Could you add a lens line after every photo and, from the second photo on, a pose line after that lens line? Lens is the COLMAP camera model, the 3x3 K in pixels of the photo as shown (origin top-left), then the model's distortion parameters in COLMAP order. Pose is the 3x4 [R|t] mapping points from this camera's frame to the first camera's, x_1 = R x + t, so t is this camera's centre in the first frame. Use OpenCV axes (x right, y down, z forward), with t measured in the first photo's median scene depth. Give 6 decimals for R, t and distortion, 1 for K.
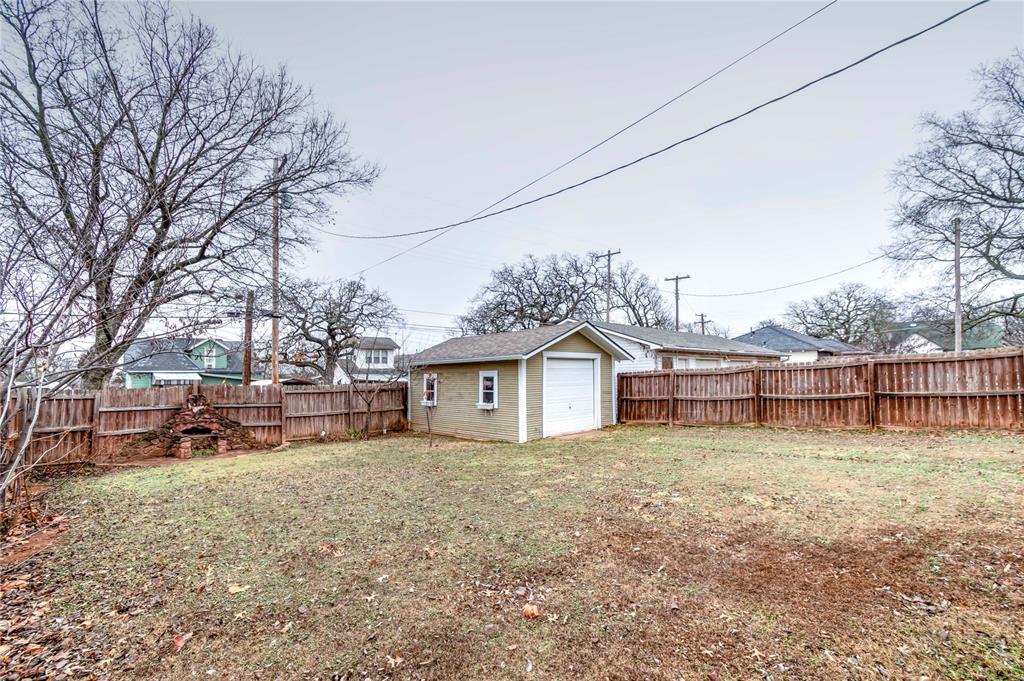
lens RADIAL K [[455.9, 0, 510.7], [0, 455.9, 351.1], [0, 0, 1]] dist [0.000569, 0.000490]
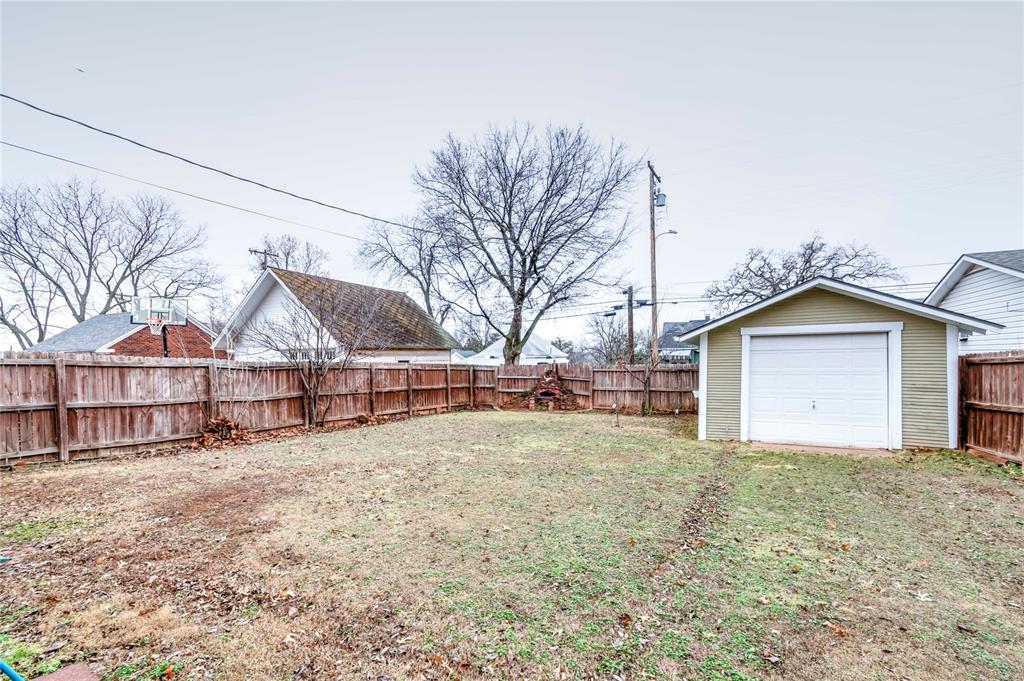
lens RADIAL K [[455.9, 0, 510.7], [0, 455.9, 351.1], [0, 0, 1]] dist [0.000569, 0.000490]
pose [[0.341121, -0.004537, -0.940008, 0.572298], [0.062799, 0.997864, 0.017973, 0.001291], [0.937919, -0.065162, 0.340678, 0.336385]]
